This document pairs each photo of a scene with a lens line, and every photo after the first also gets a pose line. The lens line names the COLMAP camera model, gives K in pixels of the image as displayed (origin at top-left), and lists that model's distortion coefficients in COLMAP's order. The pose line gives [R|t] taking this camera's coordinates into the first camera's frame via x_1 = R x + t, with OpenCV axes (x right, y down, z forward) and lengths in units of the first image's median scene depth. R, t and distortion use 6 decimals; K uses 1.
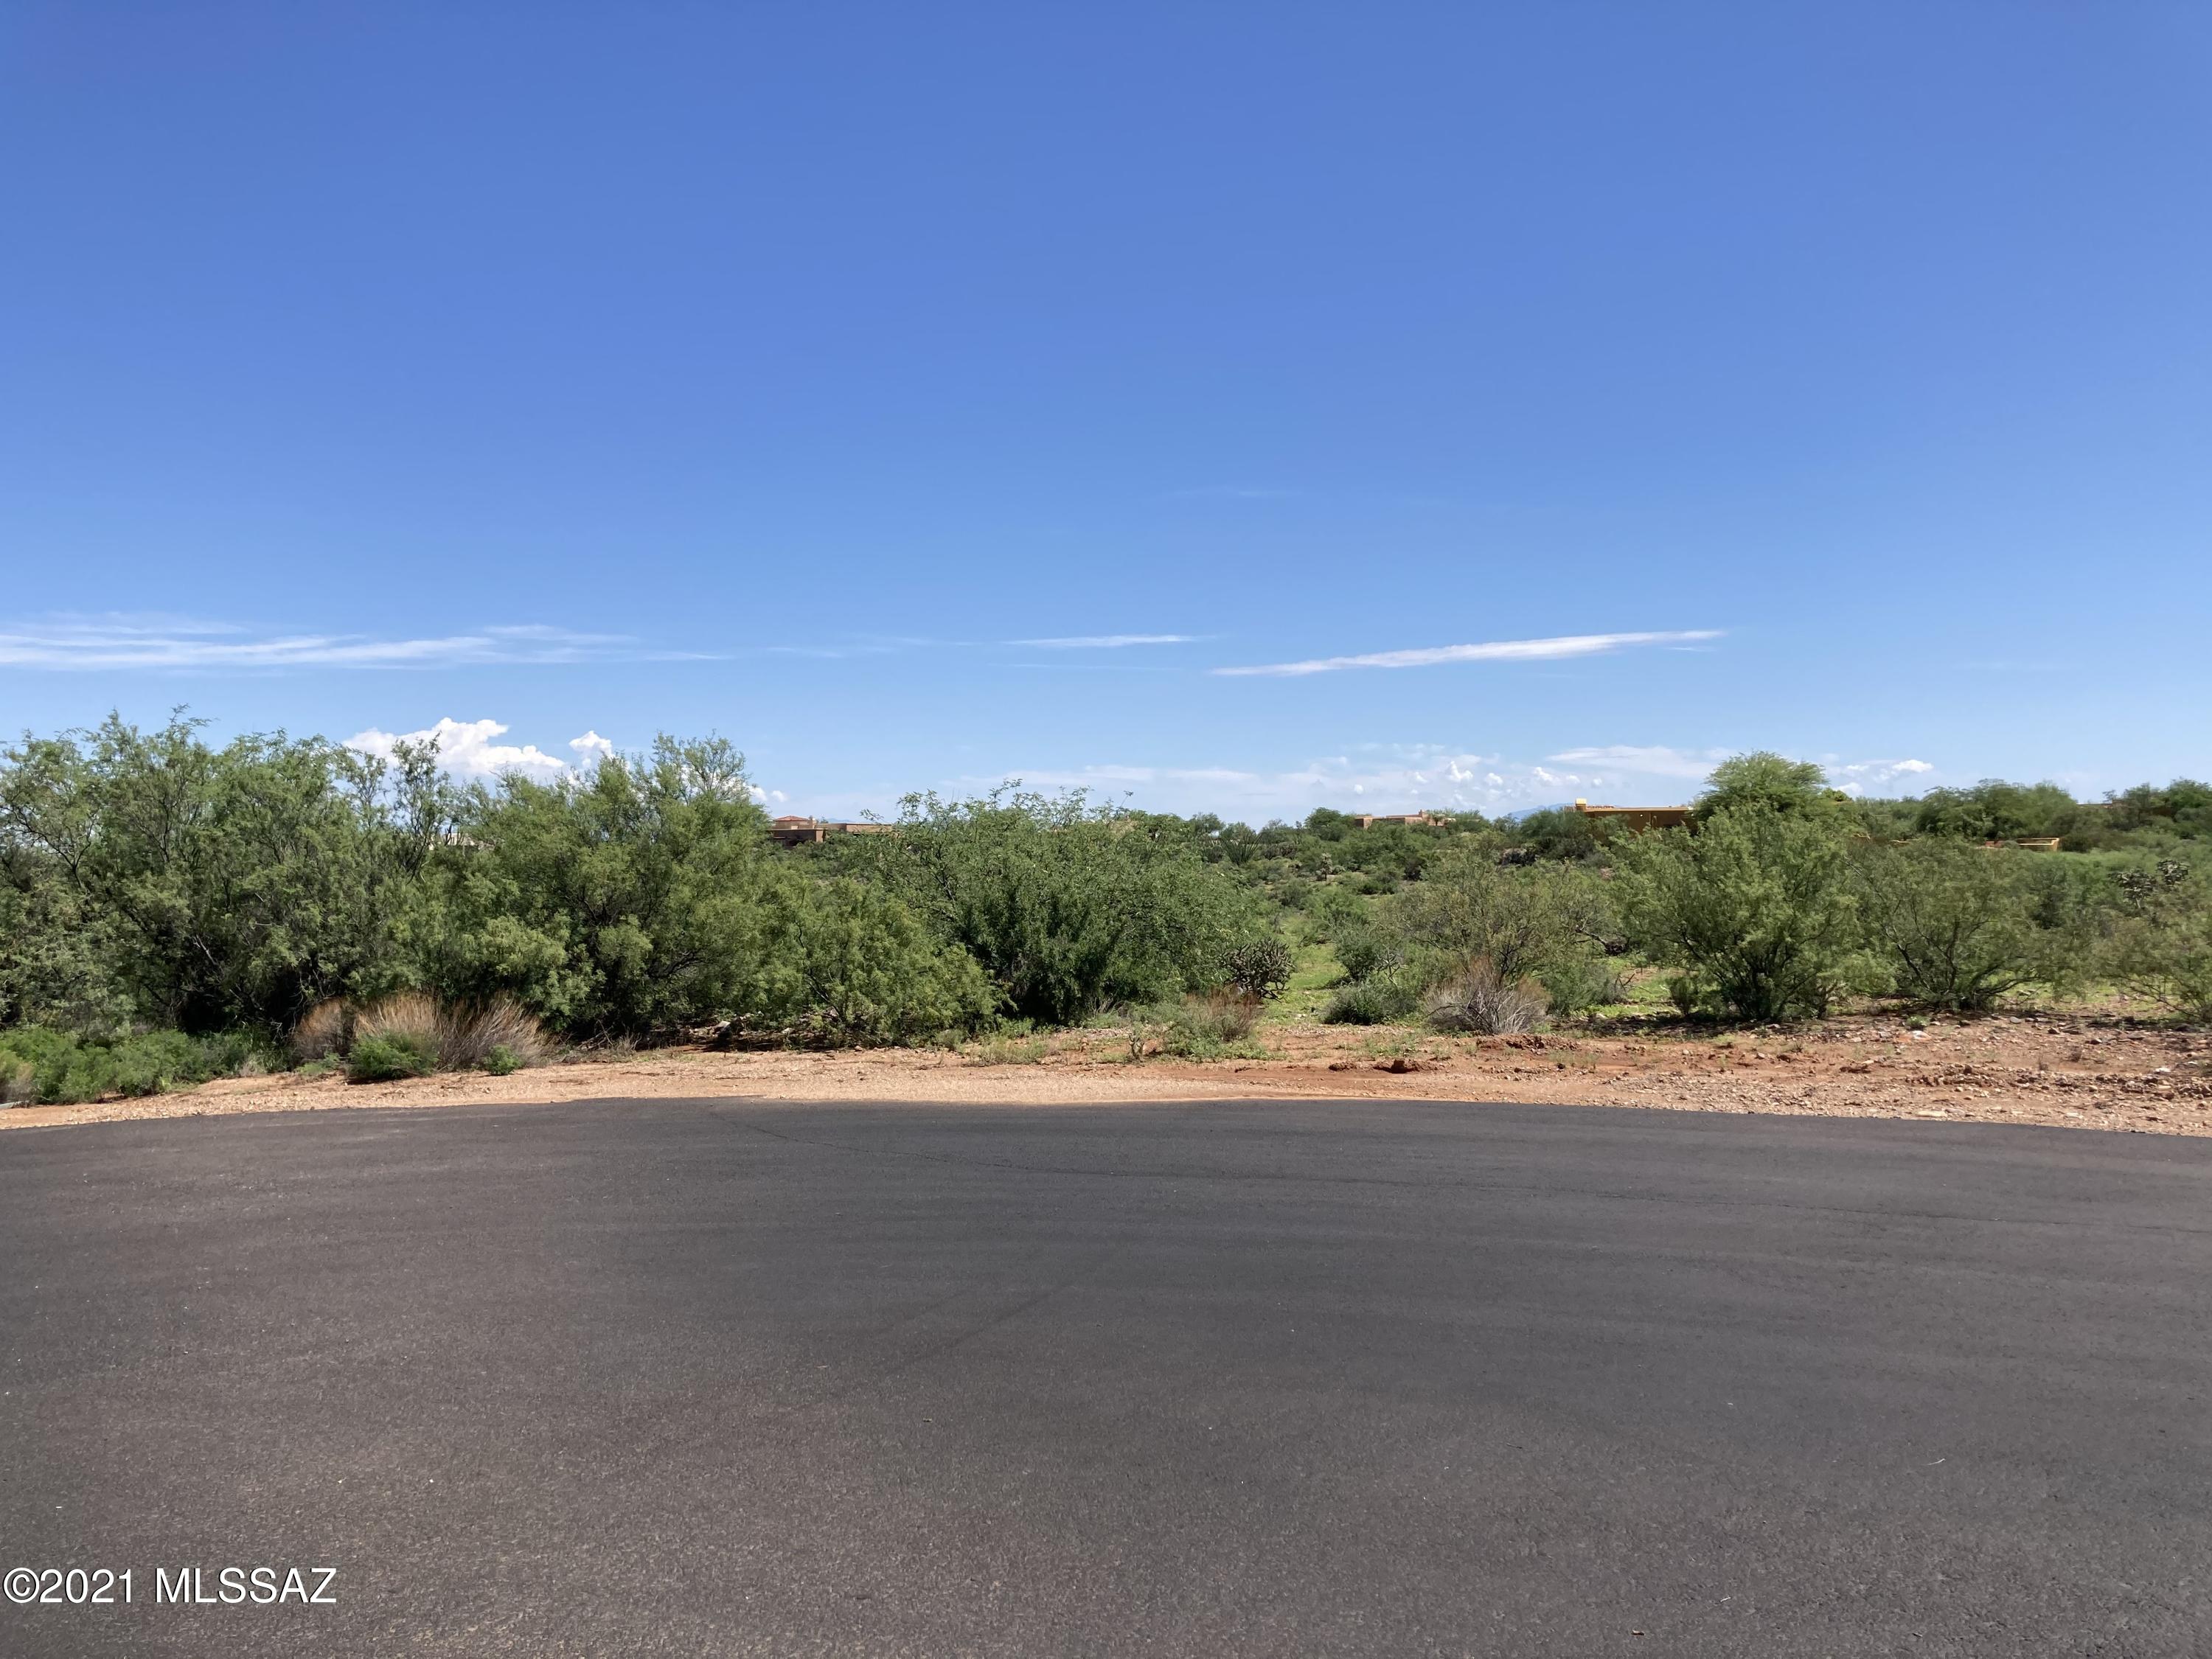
lens RADIAL K [[1821.6, 0, 1106.0], [0, 1821.6, 829.5], [0, 0, 1]] dist [0.046918, -0.002135]
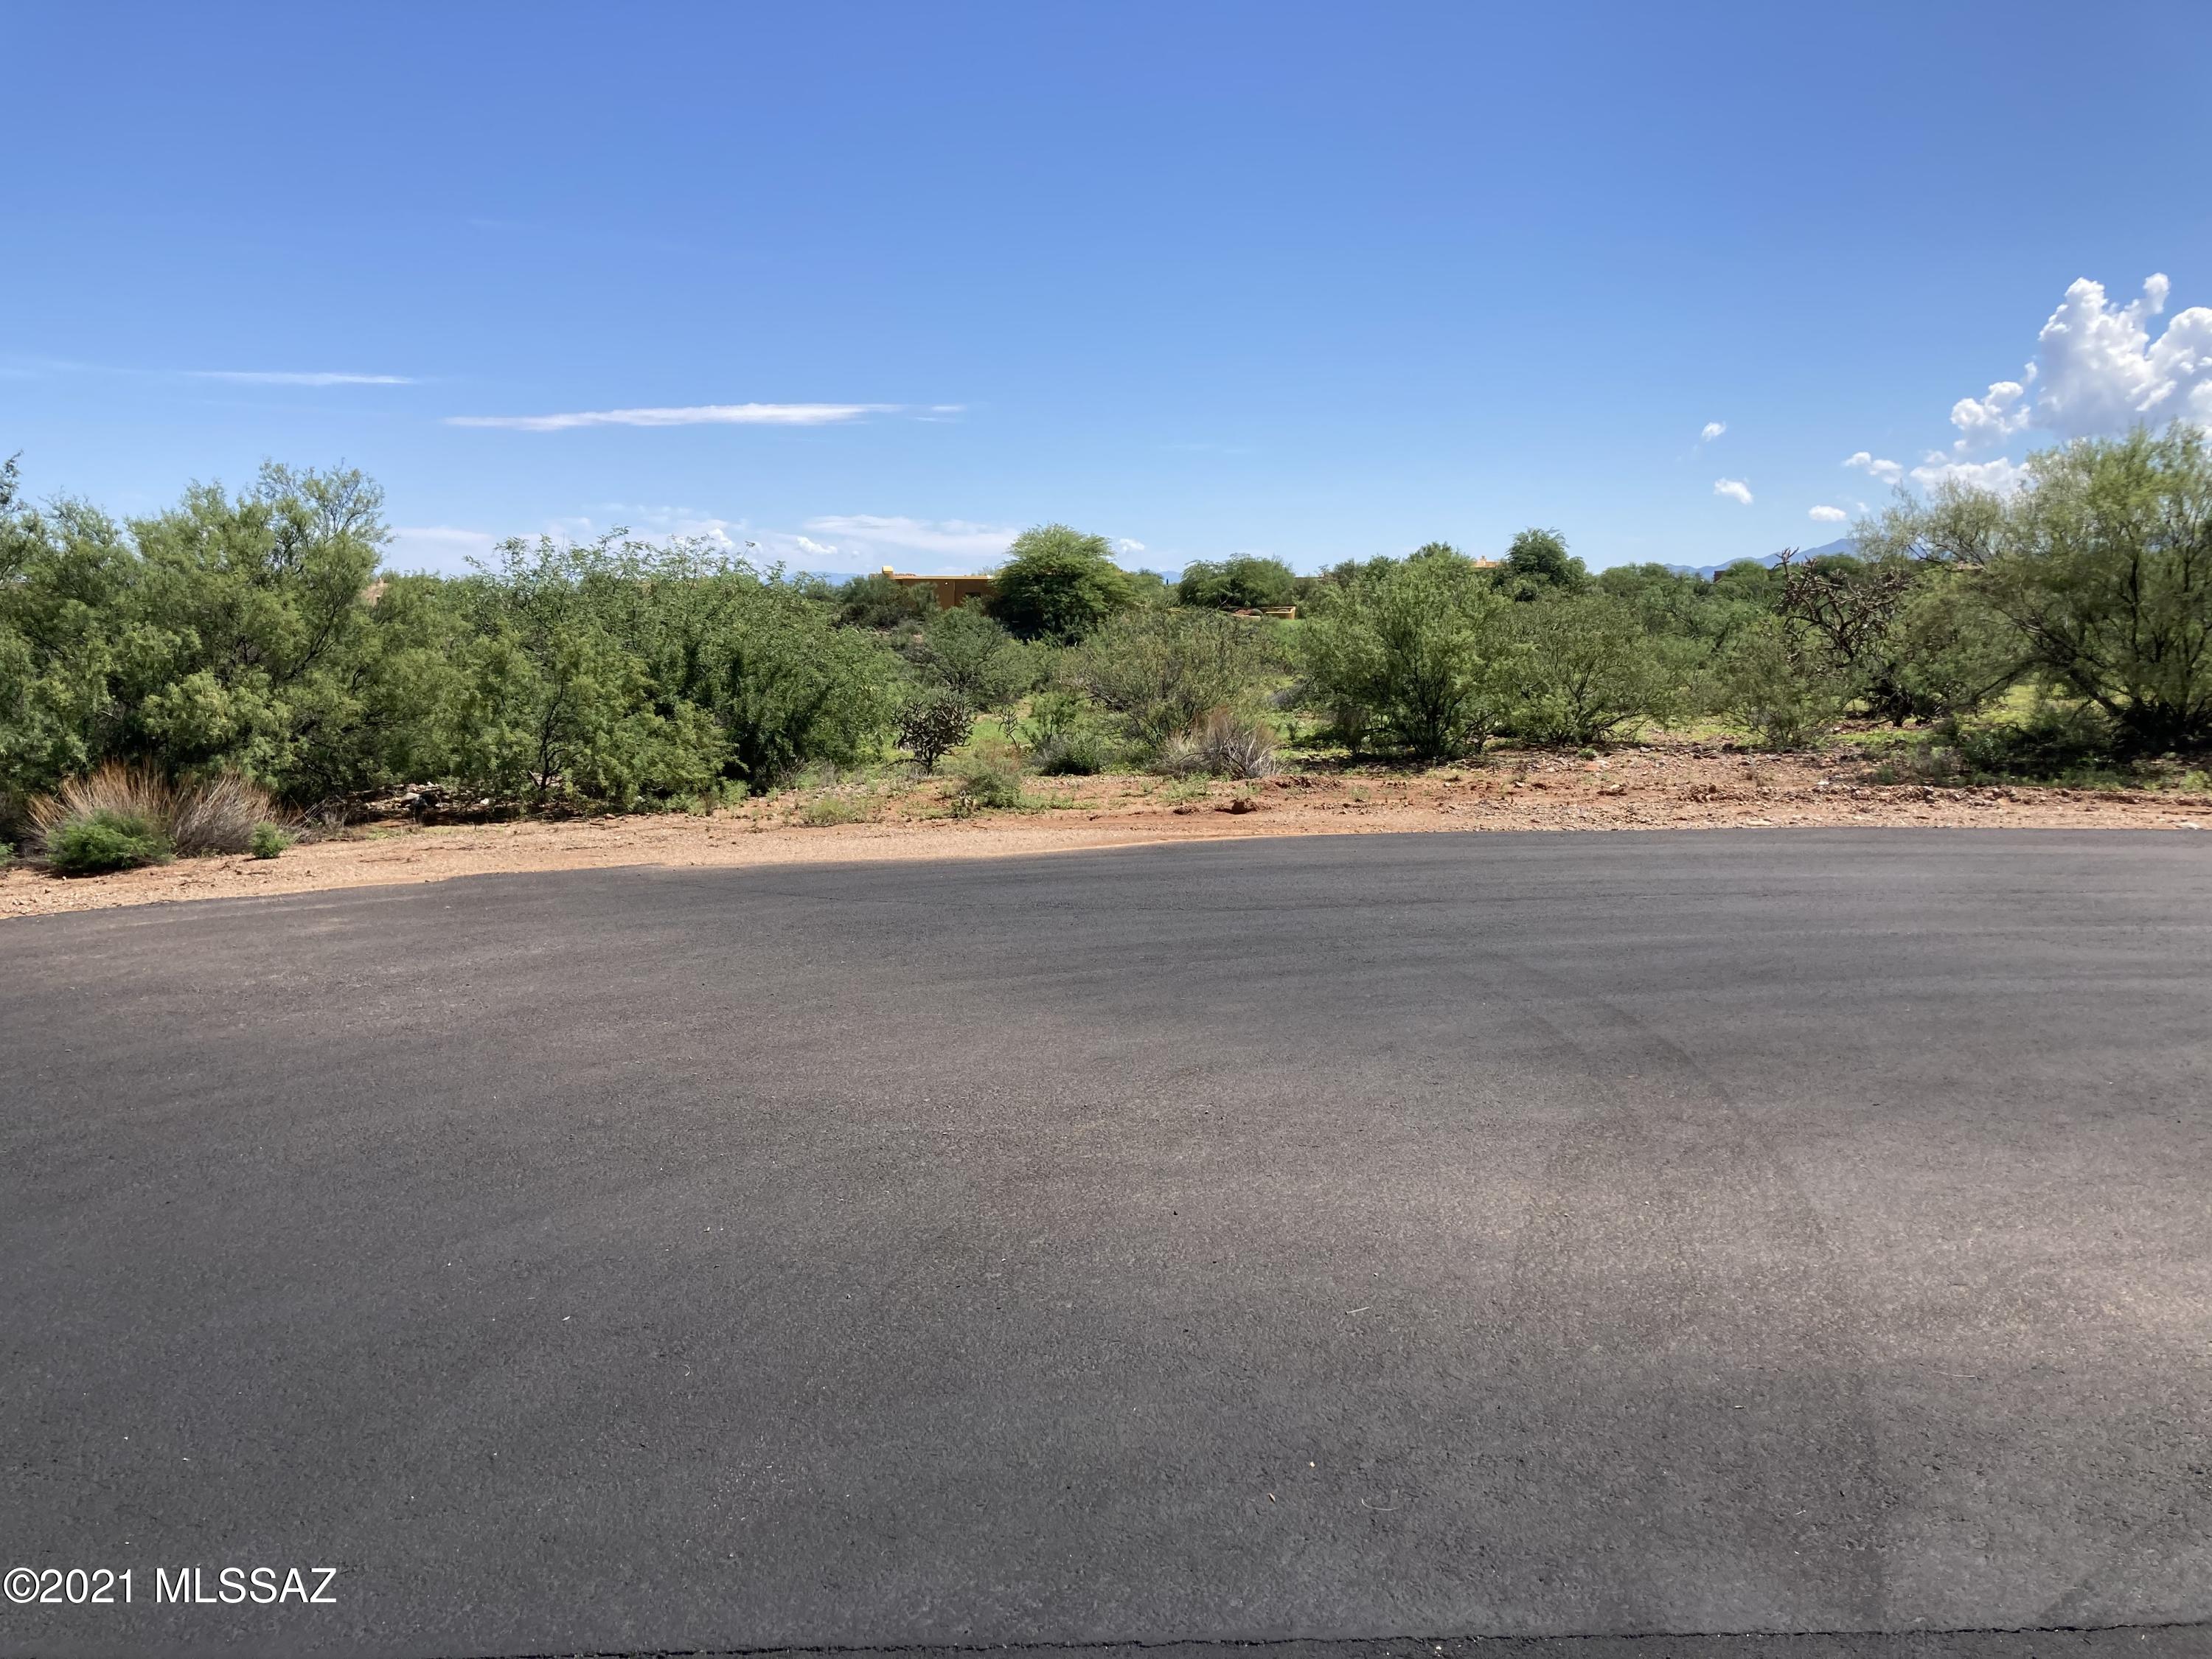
lens RADIAL K [[1804.0, 0, 1106.0], [0, 1804.0, 829.5], [0, 0, 1]] dist [0.117080, -0.224935]
pose [[0.922007, -0.043085, 0.384770, -0.226861], [-0.006206, 0.992017, 0.125952, 0.008207], [-0.387125, -0.118516, 0.914379, 0.052456]]
